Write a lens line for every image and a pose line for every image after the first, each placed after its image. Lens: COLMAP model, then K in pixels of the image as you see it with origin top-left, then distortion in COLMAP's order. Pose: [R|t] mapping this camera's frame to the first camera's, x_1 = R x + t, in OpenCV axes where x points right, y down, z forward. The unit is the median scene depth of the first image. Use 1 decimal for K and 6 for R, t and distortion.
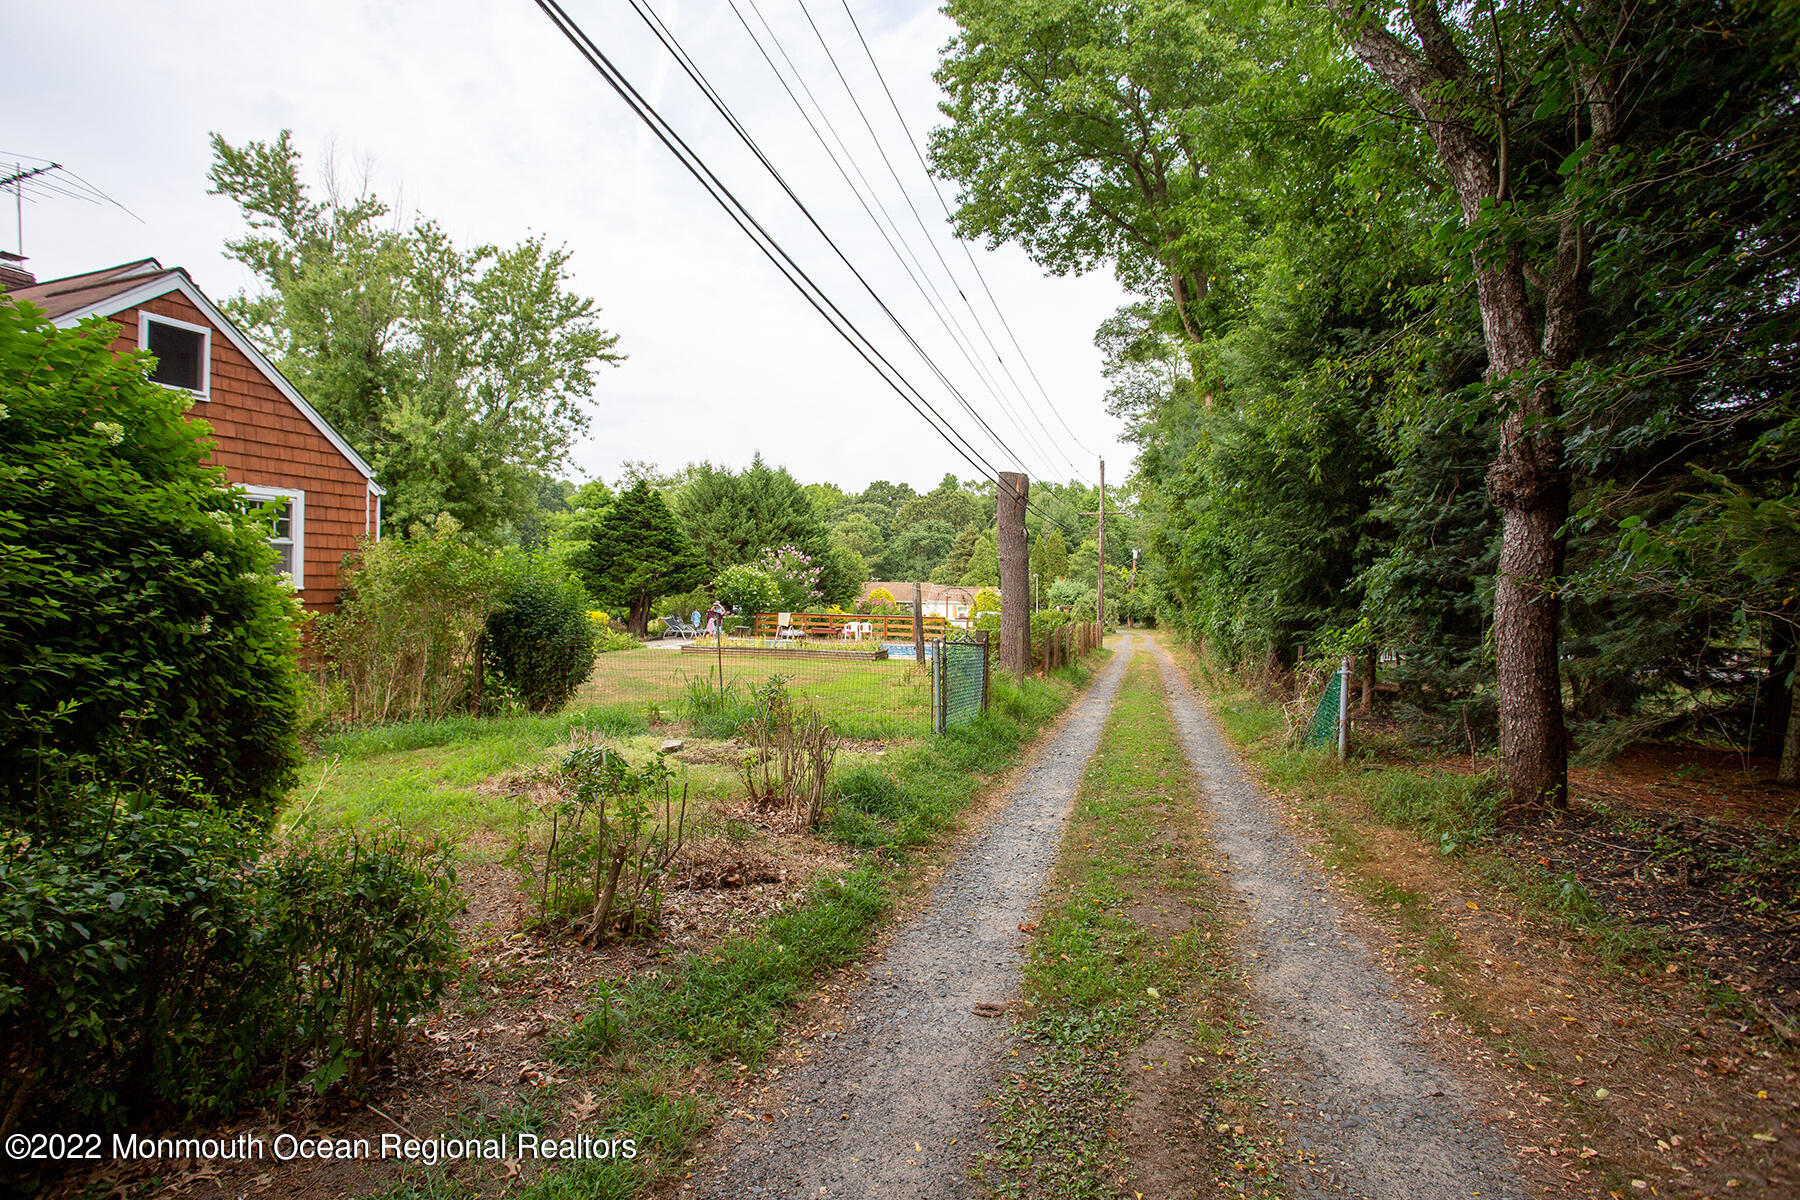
lens RADIAL K [[833.9, 0, 896.6], [0, 833.9, 595.0], [0, 0, 1]] dist [-0.002237, 0.001845]
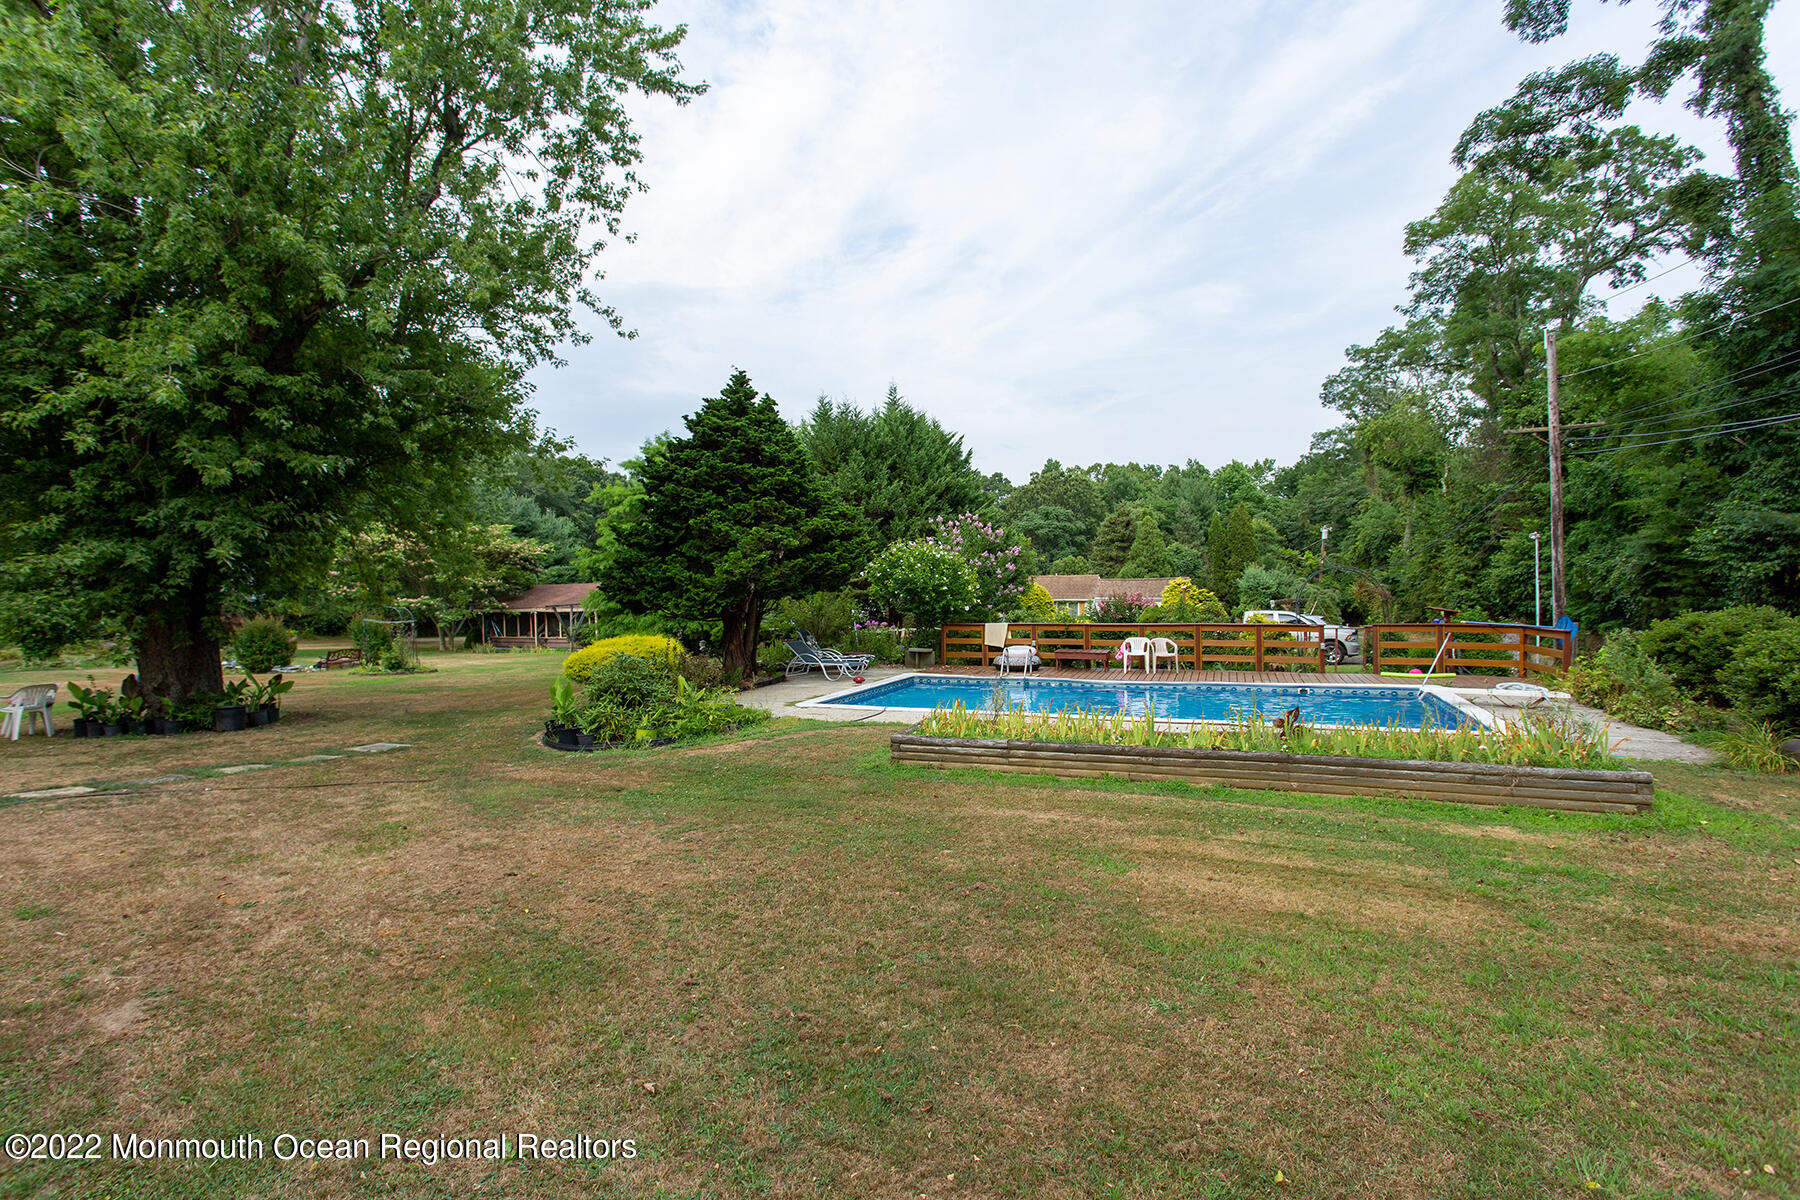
lens RADIAL K [[833.9, 0, 902.3], [0, 833.9, 602.0], [0, 0, 1]] dist [-0.002237, 0.001845]
pose [[0.995976, -0.030514, -0.084269, -0.154263], [0.031003, 0.999509, 0.004506, 0.002908], [0.084090, -0.007100, 0.996433, 0.460003]]
